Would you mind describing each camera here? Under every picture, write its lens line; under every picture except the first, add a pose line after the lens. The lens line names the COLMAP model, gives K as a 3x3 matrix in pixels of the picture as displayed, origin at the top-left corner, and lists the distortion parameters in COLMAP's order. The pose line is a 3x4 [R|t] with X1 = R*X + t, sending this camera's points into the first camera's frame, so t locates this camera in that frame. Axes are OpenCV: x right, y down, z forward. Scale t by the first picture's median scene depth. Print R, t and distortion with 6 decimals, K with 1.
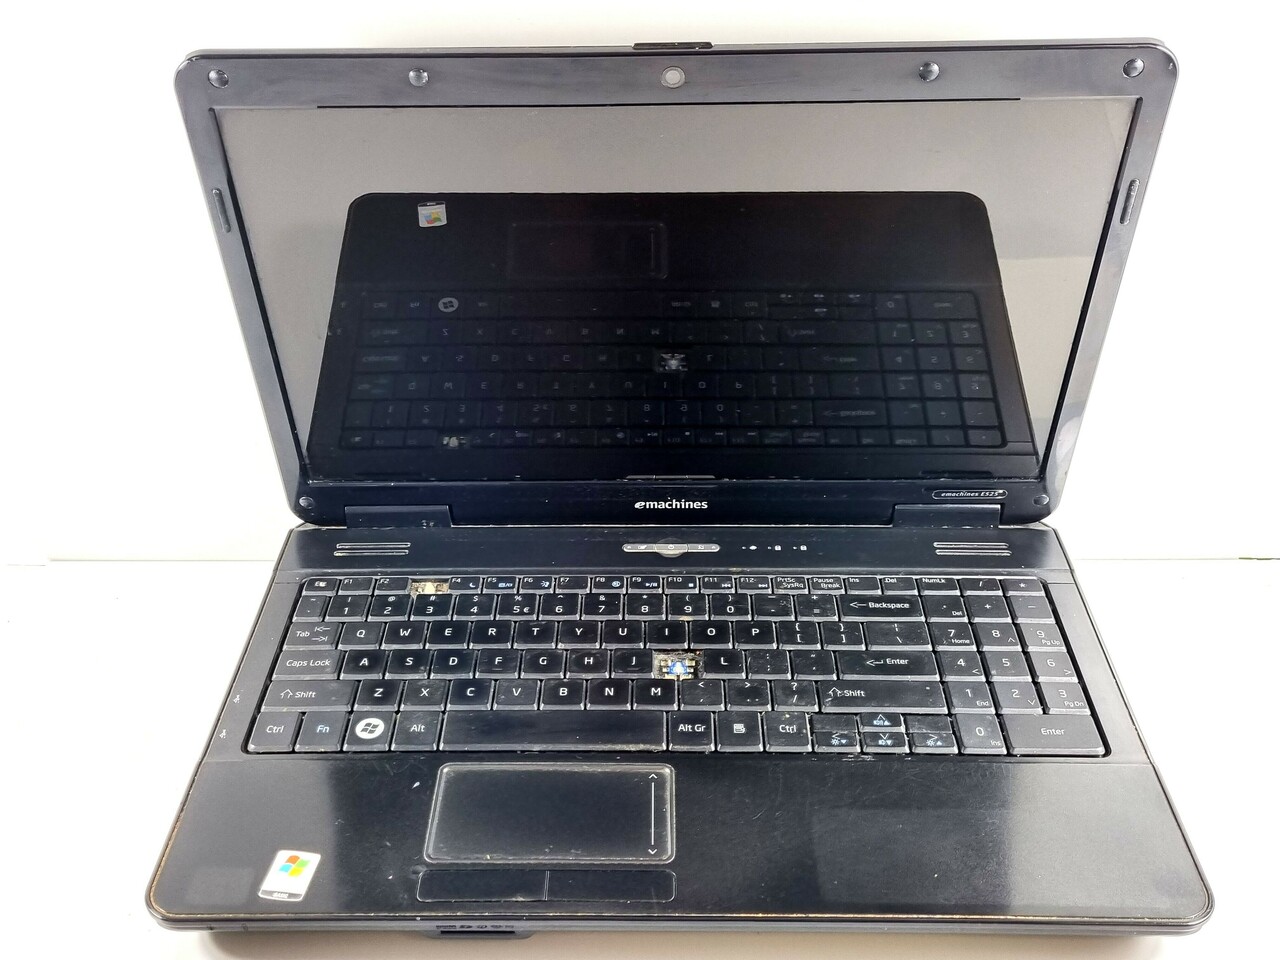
lens RADIAL K [[1168.0, 0, 653.2], [0, 1168.0, 484.4], [0, 0, 1]] dist [0.009551, 0.000000]
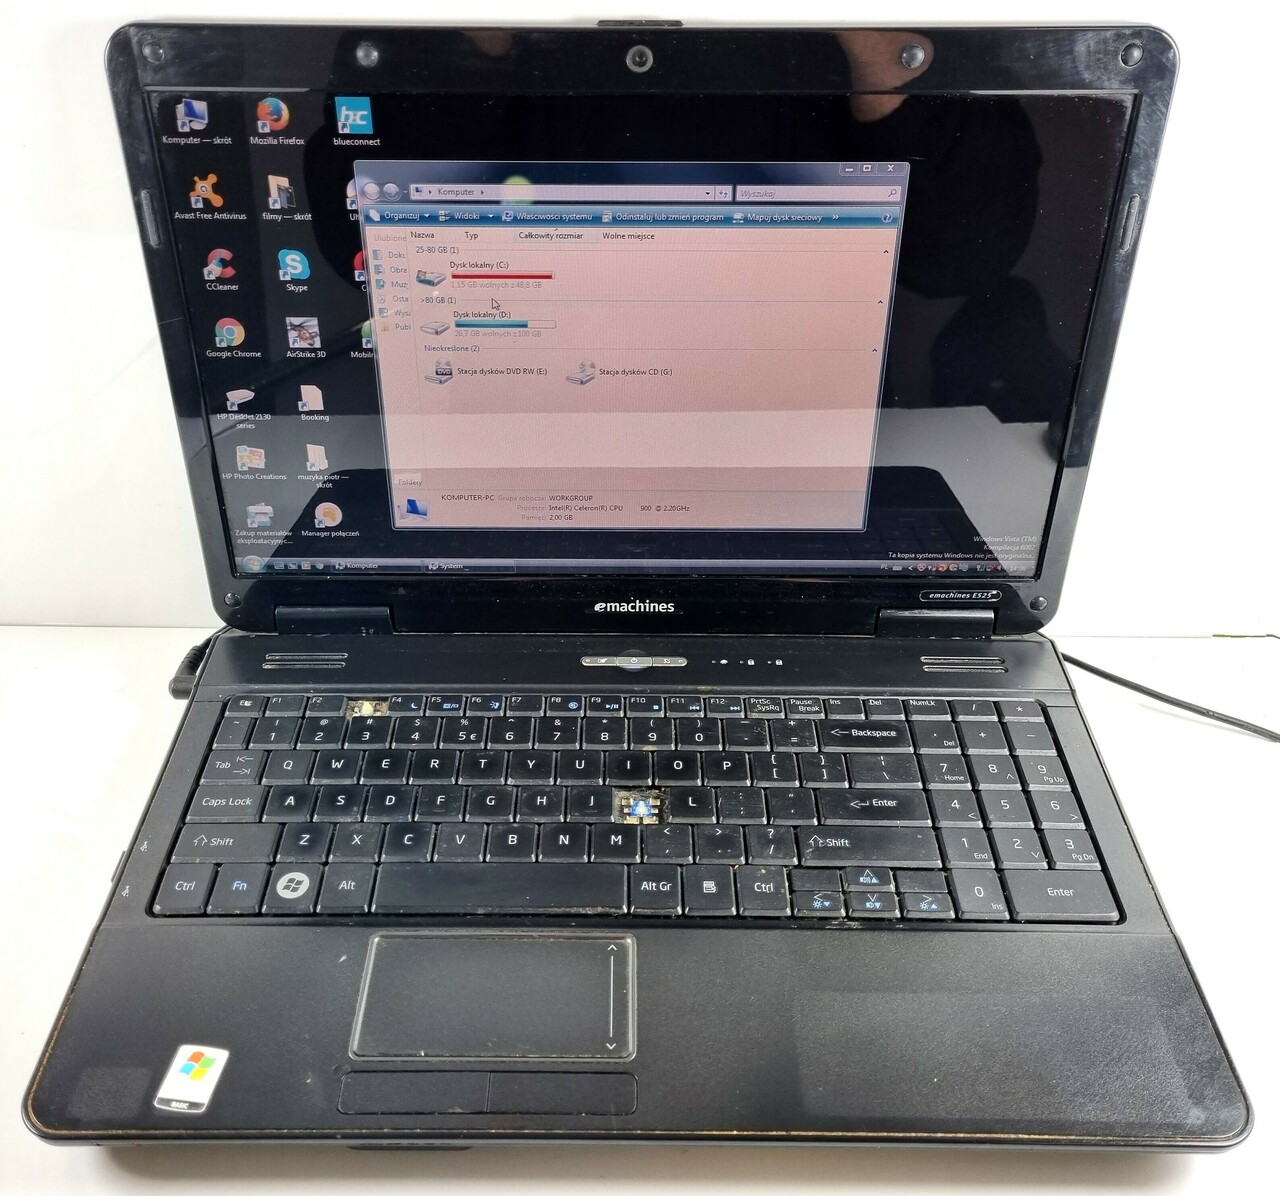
lens RADIAL K [[1099.6, 0, 626.6], [0, 1099.6, 591.4], [0, 0, 1]] dist [0.016126, 0.000692]
pose [[0.999904, 0.007555, 0.011600, -0.000965], [-0.008369, 0.997383, 0.071808, -0.069851], [-0.011027, -0.071898, 0.997351, 0.166806]]
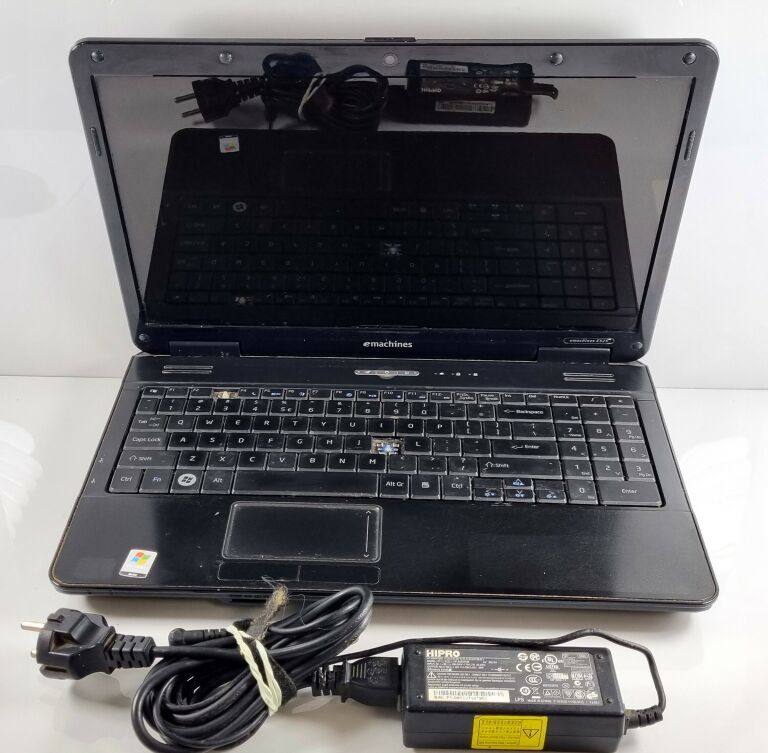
lens RADIAL K [[908.8, 0, 377.1], [0, 908.8, 378.2], [0, 0, 1]] dist [0.012719, 0.000000]
pose [[0.999695, 0.019938, -0.014598, 0.022428], [-0.019527, 0.999423, 0.027788, 0.033105], [0.015144, -0.027495, 0.999507, -0.183213]]
